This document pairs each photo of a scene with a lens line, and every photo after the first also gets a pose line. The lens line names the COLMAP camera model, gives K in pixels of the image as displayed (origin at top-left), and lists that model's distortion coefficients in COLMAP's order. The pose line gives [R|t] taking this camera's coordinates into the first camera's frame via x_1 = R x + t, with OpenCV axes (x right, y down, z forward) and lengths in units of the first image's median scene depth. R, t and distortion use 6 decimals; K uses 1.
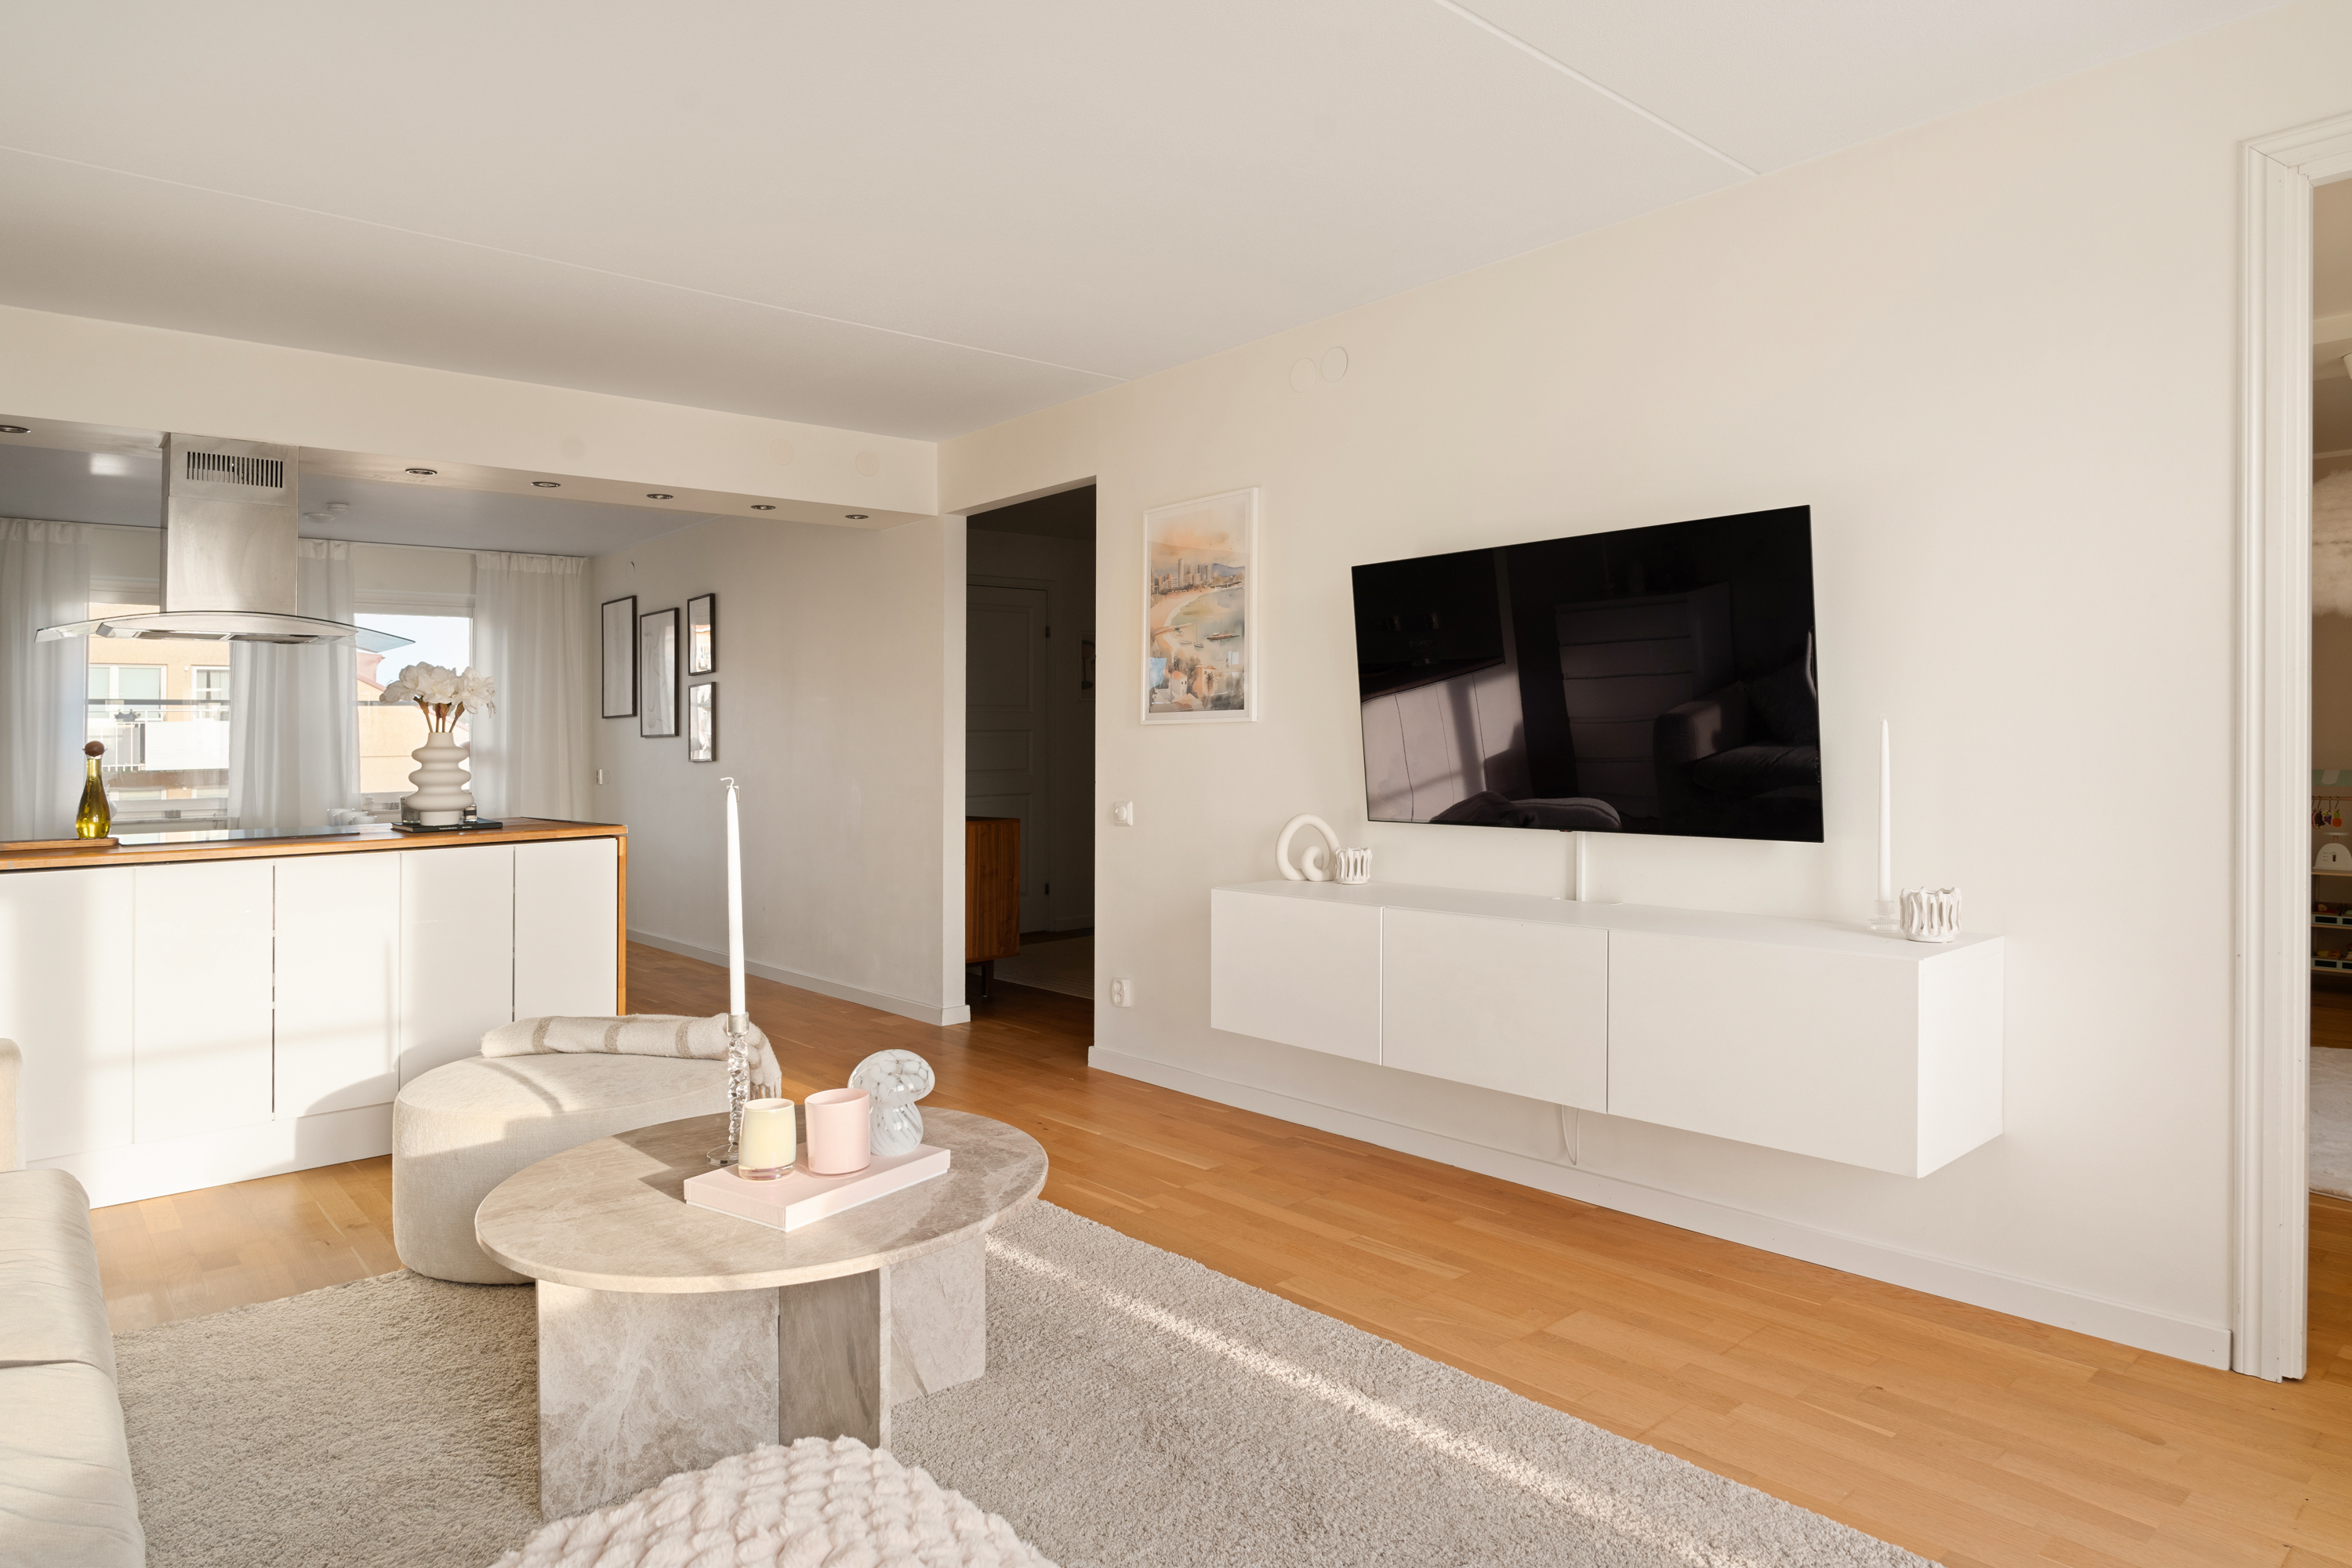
lens RADIAL K [[1368.5, 0, 1180.2], [0, 1368.5, 768.8], [0, 0, 1]] dist [-0.006127, -0.000497]
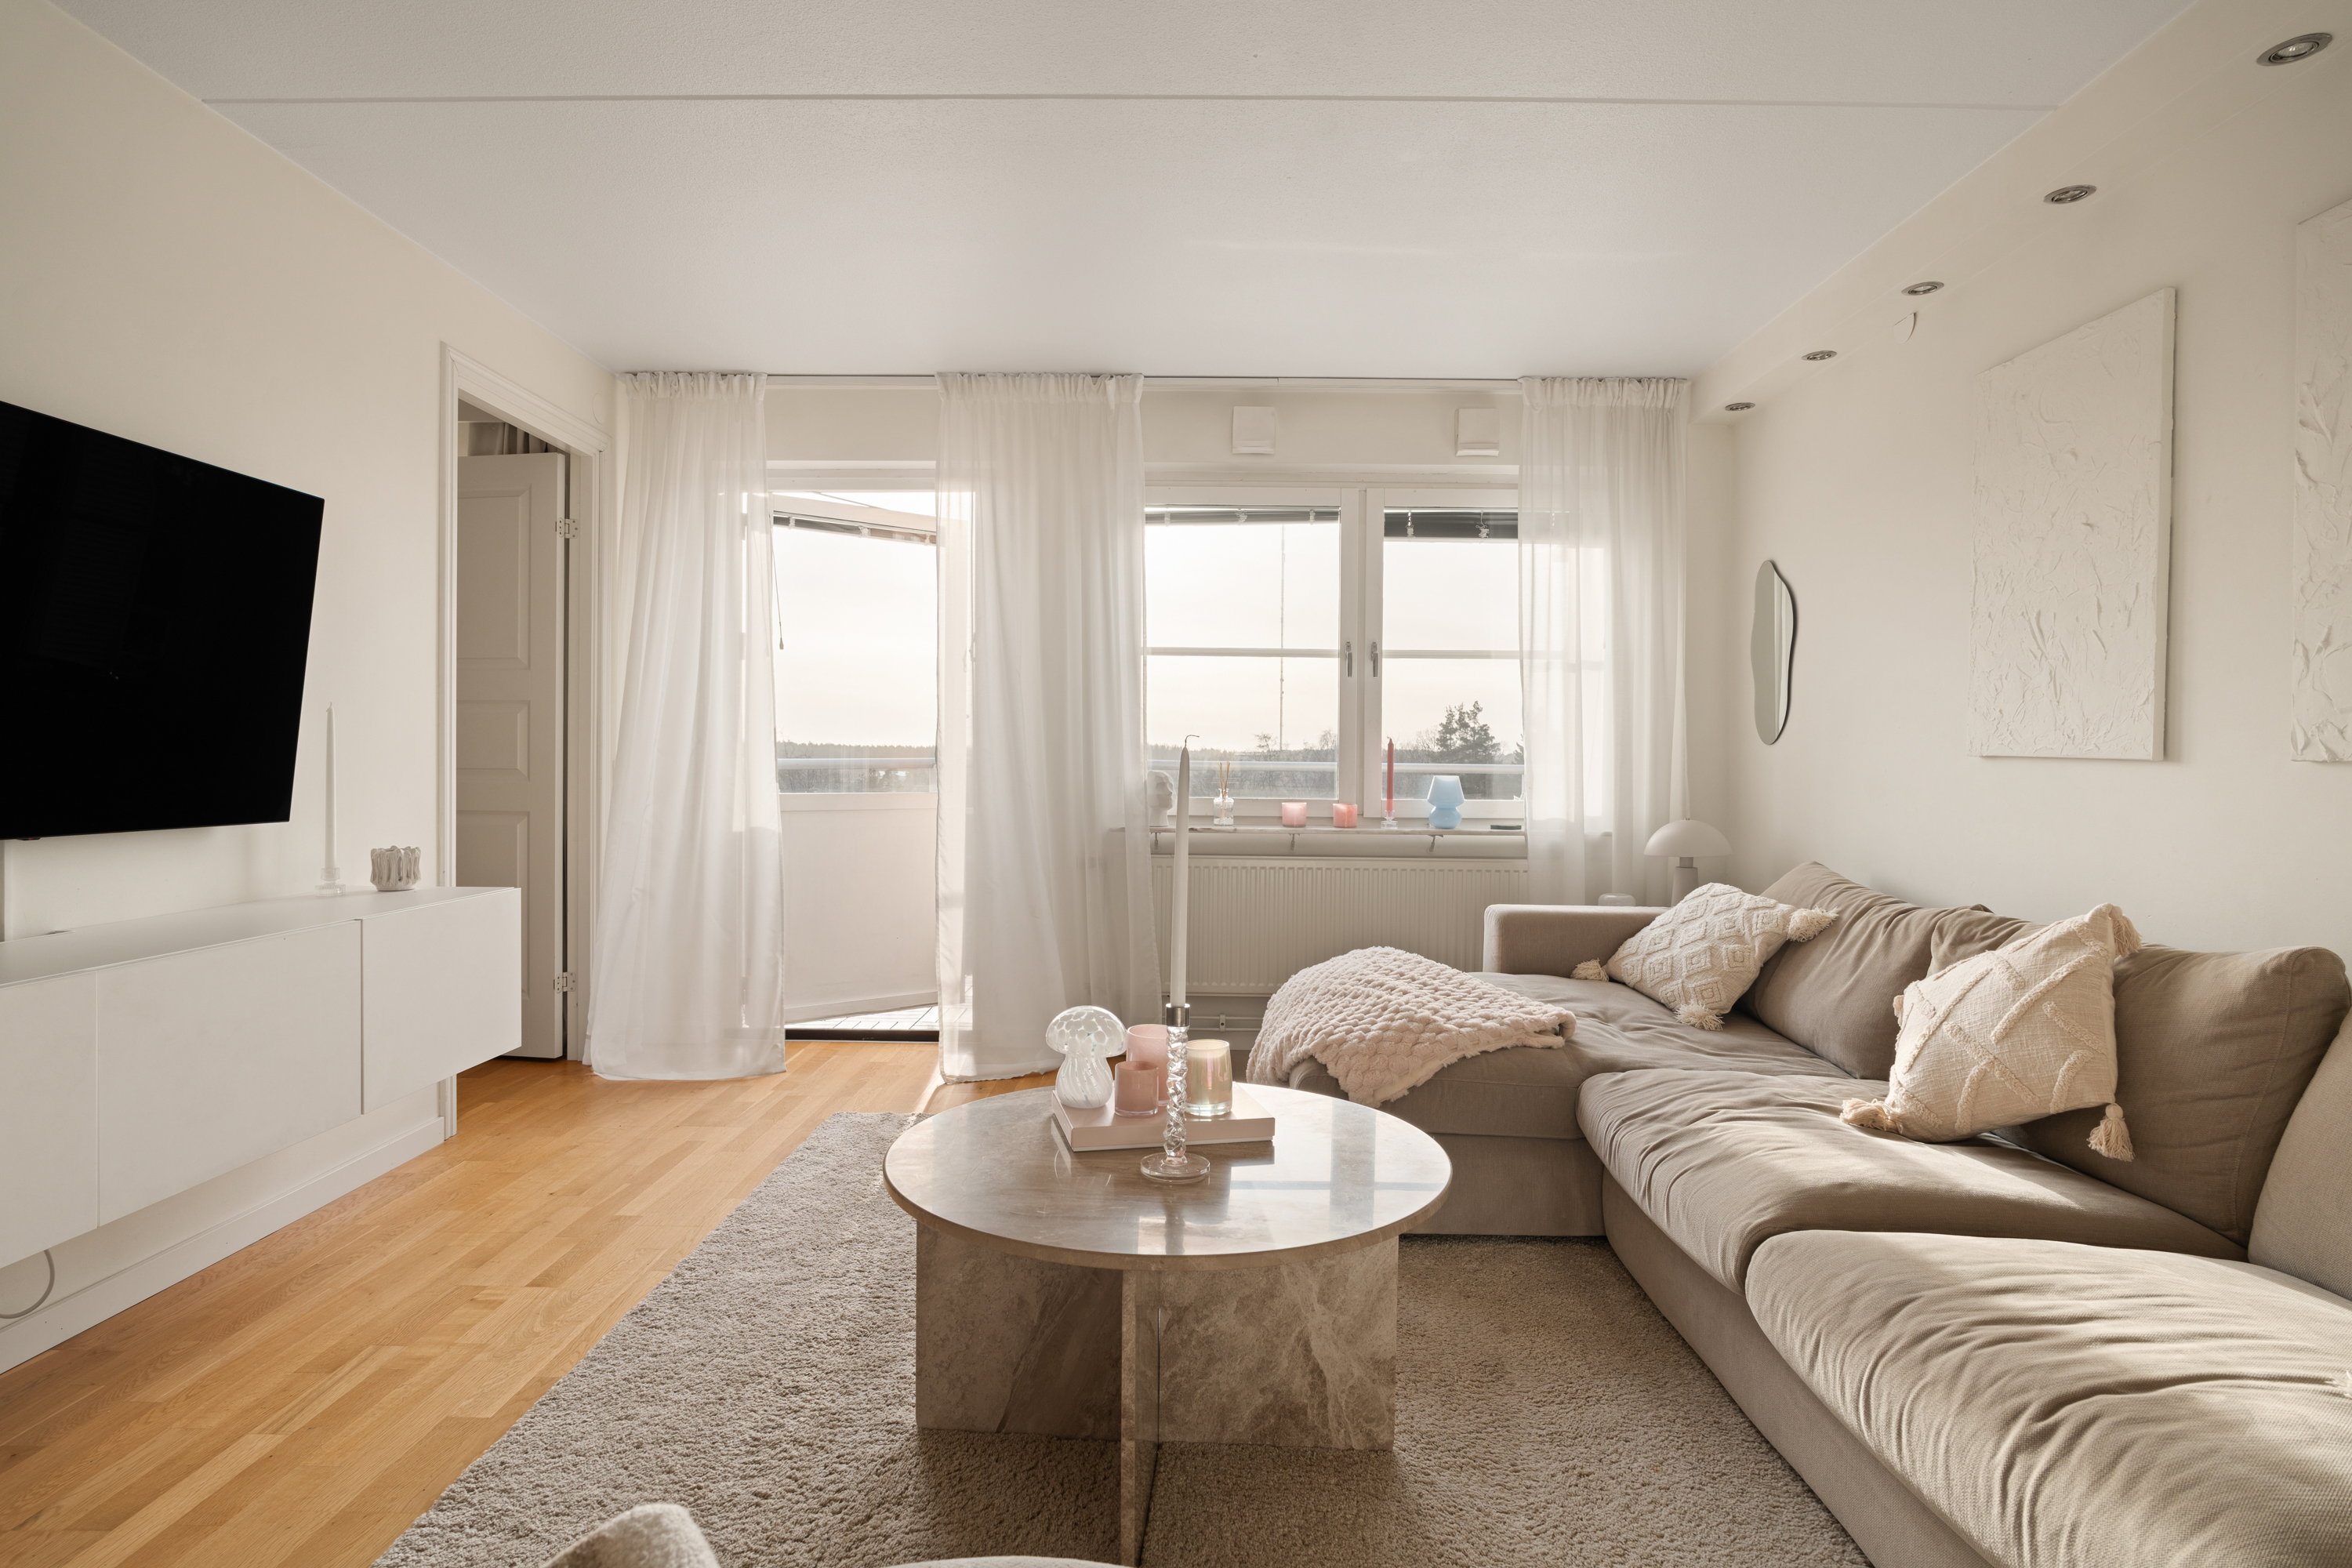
lens RADIAL K [[1279.6, 0, 1183.9], [0, 1279.6, 759.8], [0, 0, 1]] dist [-0.021620, 0.000844]
pose [[-0.746756, 0.012344, 0.664984, -0.239299], [0.018377, 0.999829, 0.002077, 0.005604], [-0.664844, 0.013772, -0.746855, 0.437321]]
